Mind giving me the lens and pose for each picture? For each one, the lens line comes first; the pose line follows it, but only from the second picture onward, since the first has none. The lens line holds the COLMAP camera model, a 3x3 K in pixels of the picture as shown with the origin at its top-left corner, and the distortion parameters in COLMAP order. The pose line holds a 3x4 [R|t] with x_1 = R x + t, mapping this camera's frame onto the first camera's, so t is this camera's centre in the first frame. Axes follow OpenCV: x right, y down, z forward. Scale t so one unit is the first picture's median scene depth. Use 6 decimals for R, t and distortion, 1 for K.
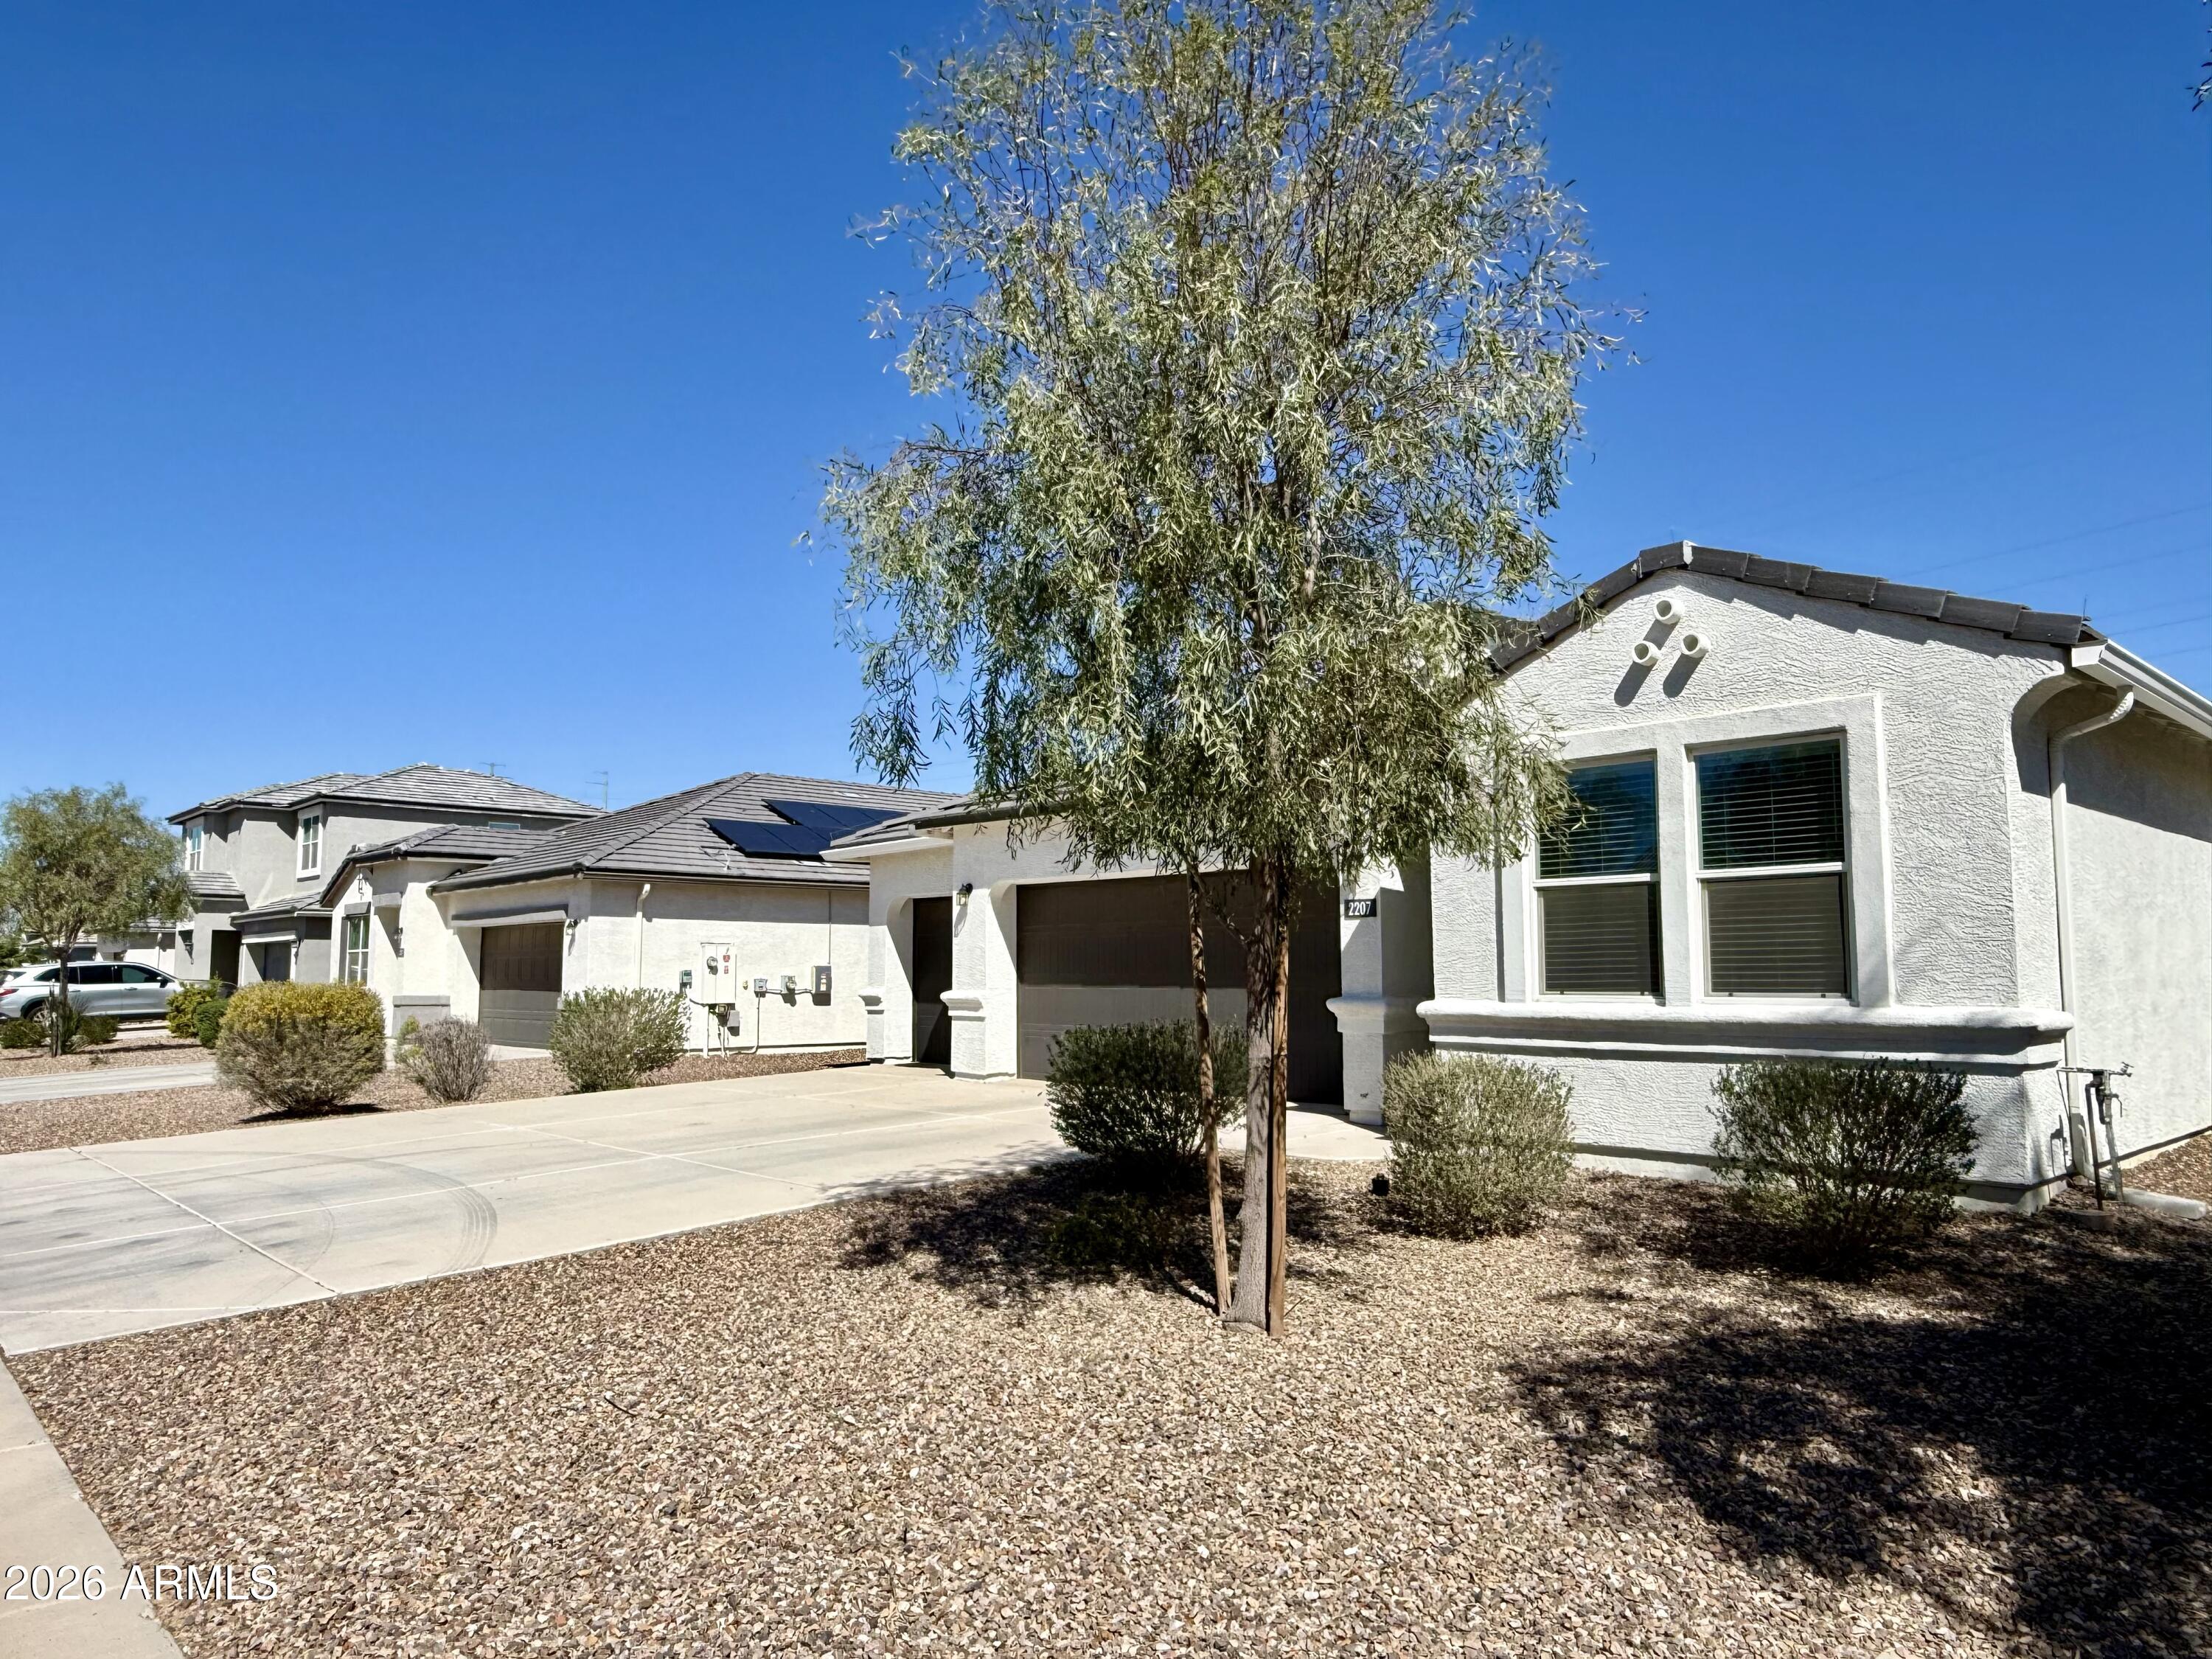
lens RADIAL K [[1416.2, 0, 1106.0], [0, 1416.2, 829.5], [0, 0, 1]] dist [0.001696, 0.001101]
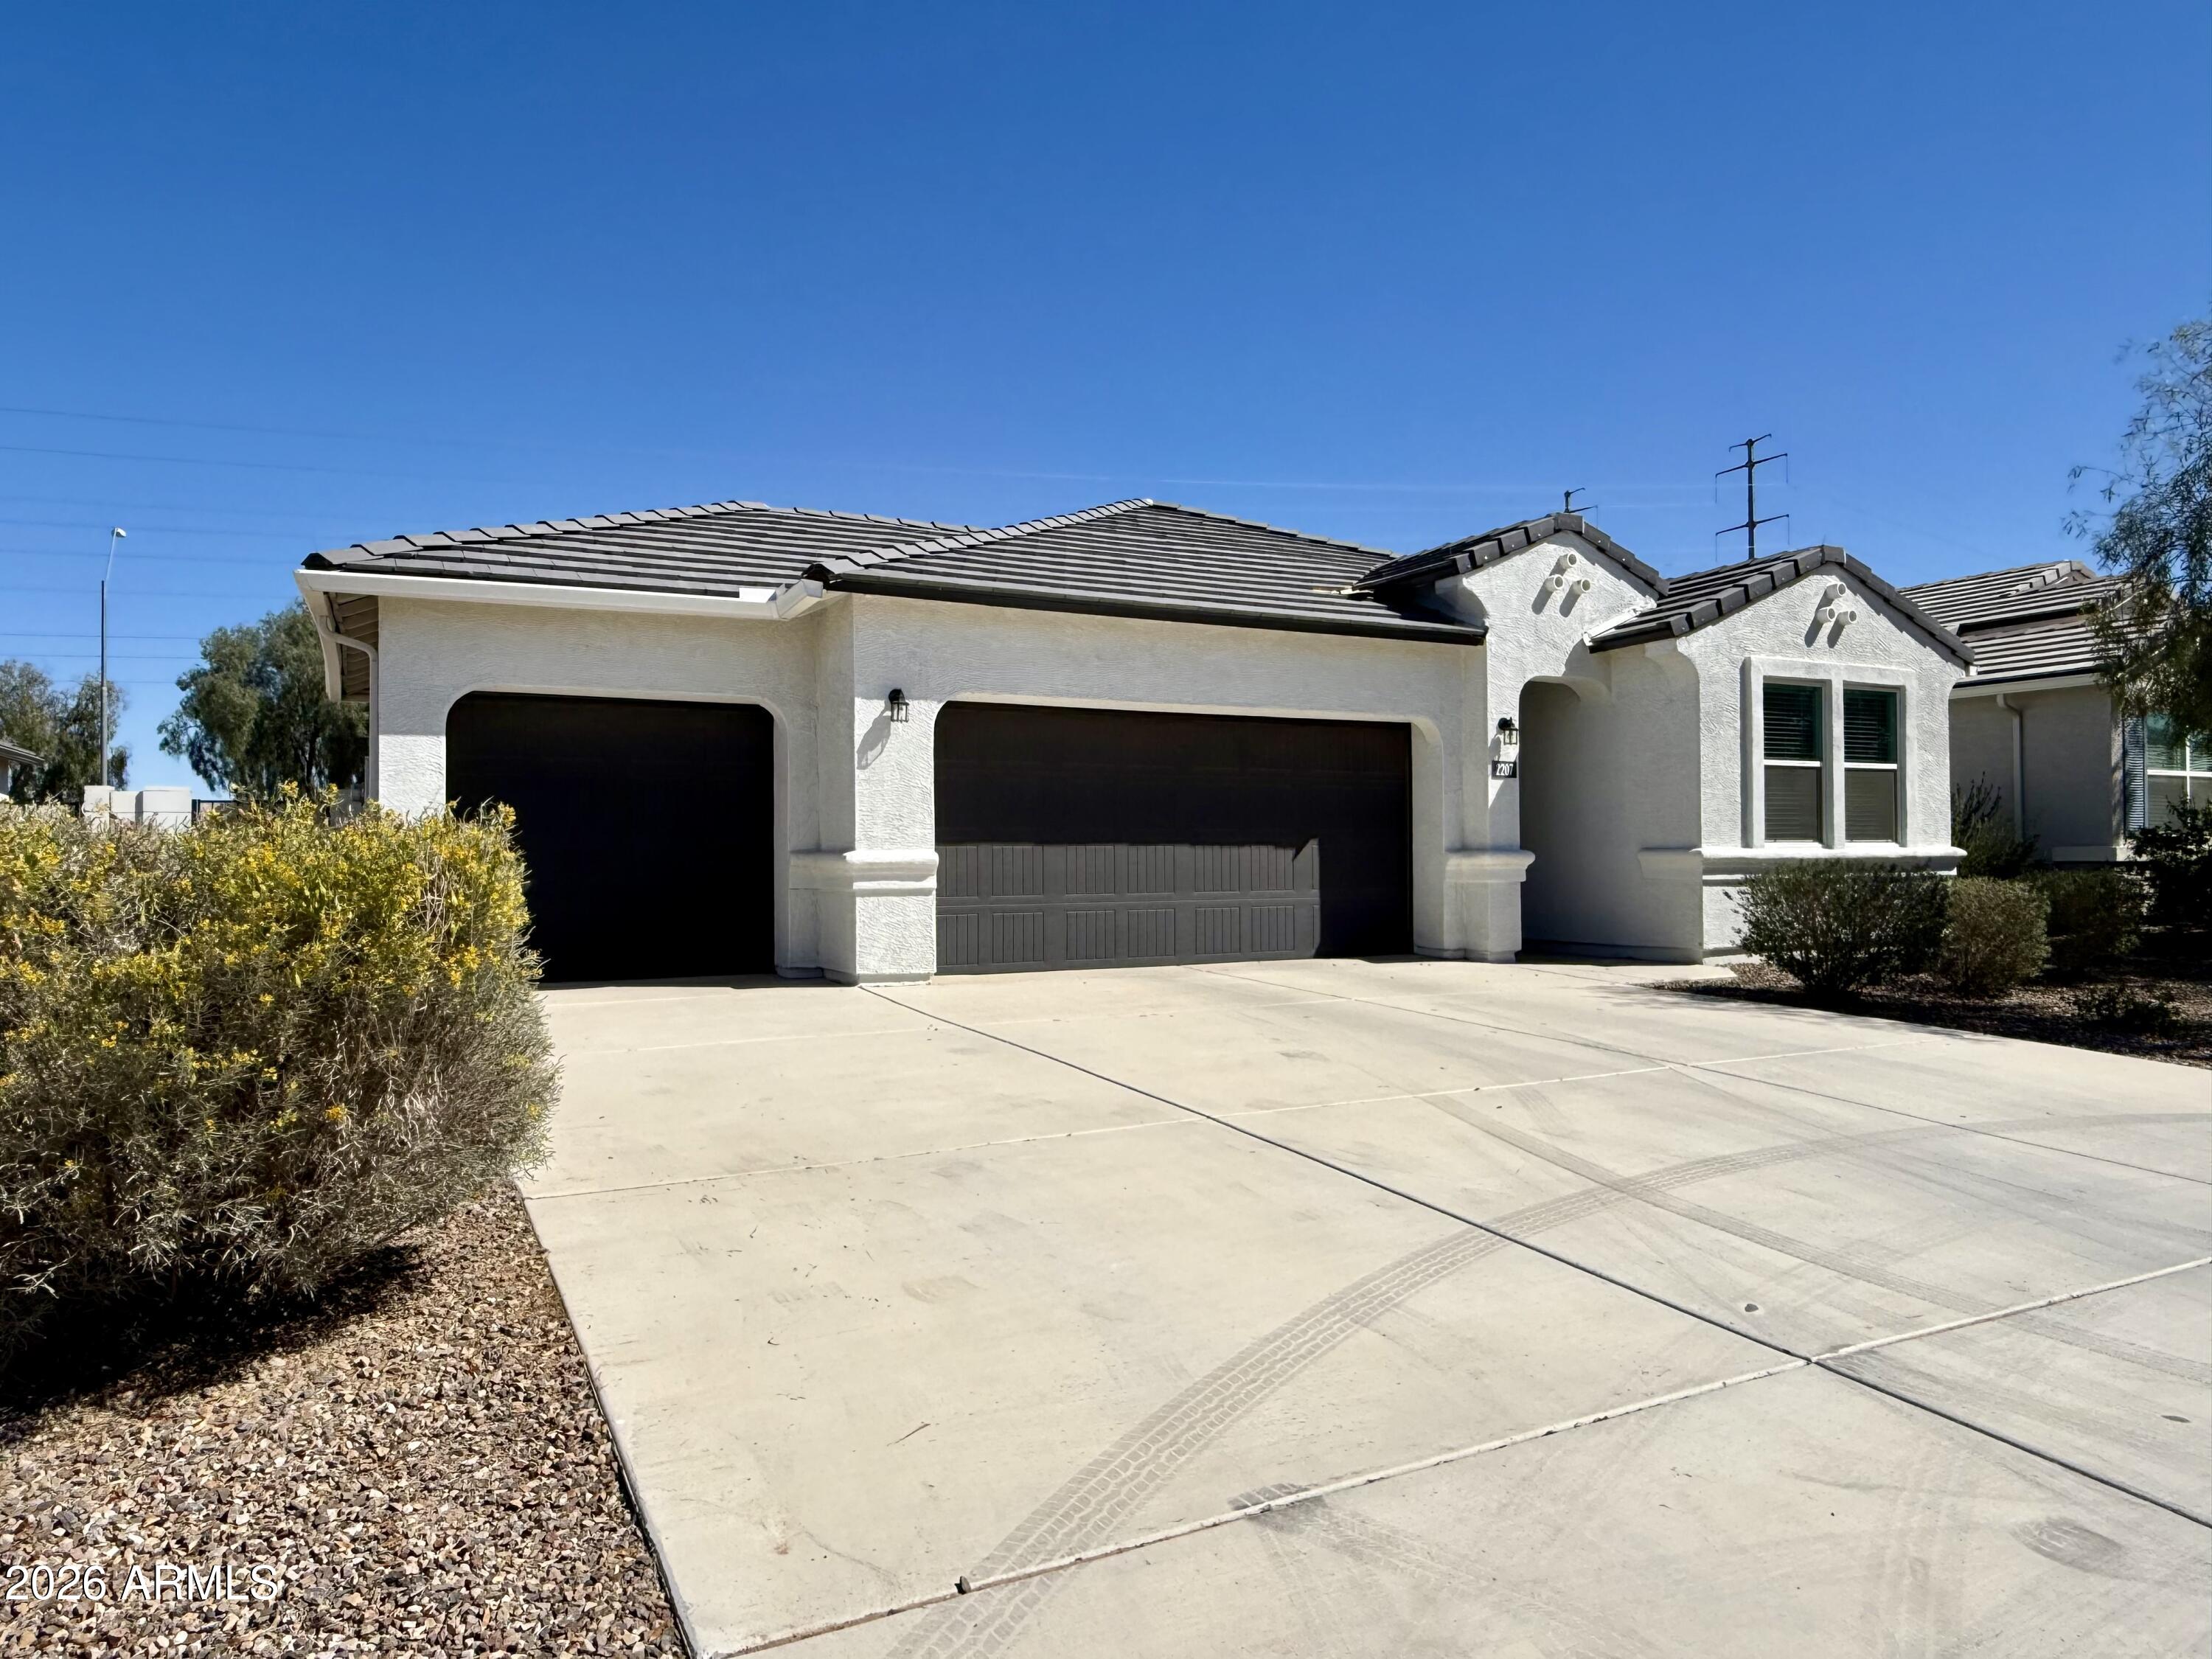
lens RADIAL K [[1416.2, 0, 1106.0], [0, 1416.2, 829.5], [0, 0, 1]] dist [0.001696, 0.001101]
pose [[0.274819, 0.018876, 0.961311, -1.240218], [-0.092247, 0.995713, 0.006820, 0.158296], [-0.957061, -0.090553, 0.275382, 1.271460]]
